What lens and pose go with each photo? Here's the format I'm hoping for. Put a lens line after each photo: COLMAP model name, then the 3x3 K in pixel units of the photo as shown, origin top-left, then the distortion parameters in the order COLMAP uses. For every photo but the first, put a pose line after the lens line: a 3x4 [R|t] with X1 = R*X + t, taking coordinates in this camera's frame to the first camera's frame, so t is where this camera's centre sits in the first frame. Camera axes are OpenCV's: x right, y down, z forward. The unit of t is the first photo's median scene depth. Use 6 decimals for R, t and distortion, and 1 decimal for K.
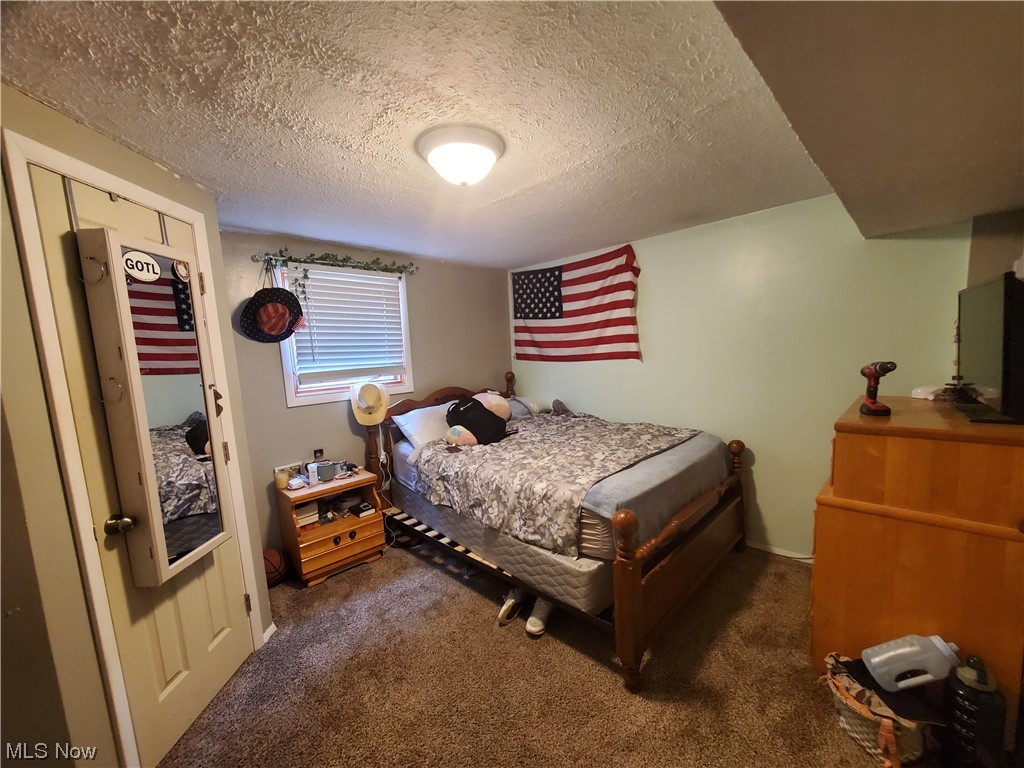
lens RADIAL K [[404.4, 0, 513.0], [0, 404.4, 398.0], [0, 0, 1]] dist [0.002515, -0.000838]
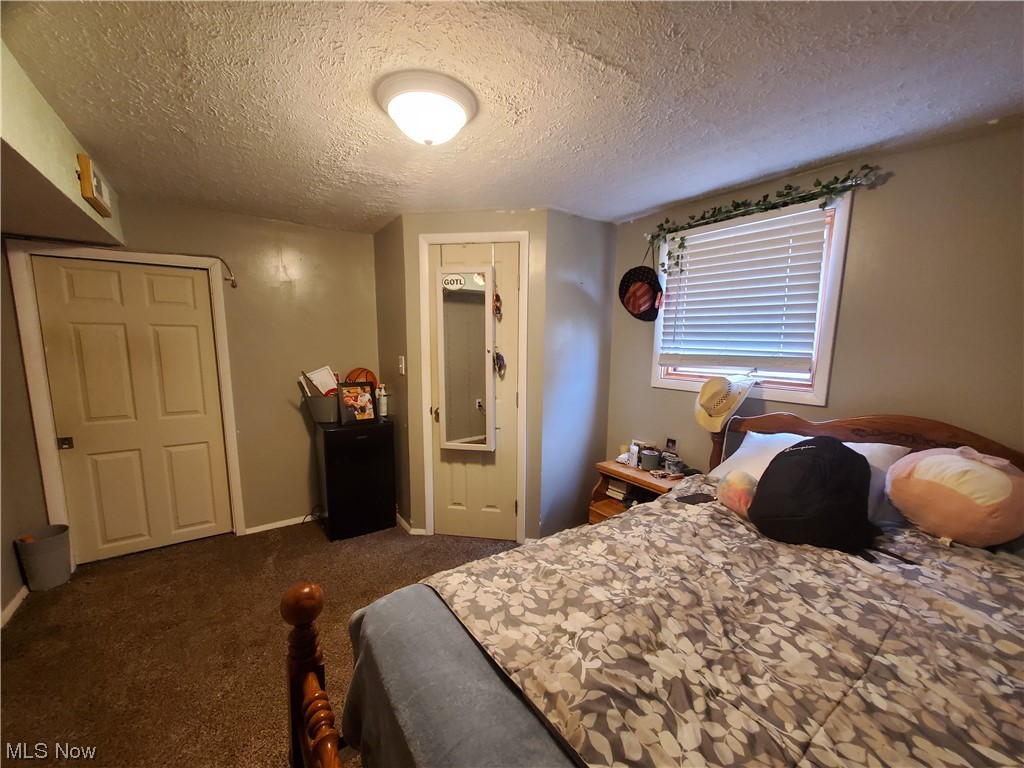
lens RADIAL K [[404.4, 0, 513.0], [0, 404.4, 398.0], [0, 0, 1]] dist [0.002515, -0.000838]
pose [[-0.166319, 0.185429, -0.968480, 0.470636], [-0.121480, 0.970825, 0.206740, -0.114523], [0.978560, 0.152036, -0.138941, 0.812997]]
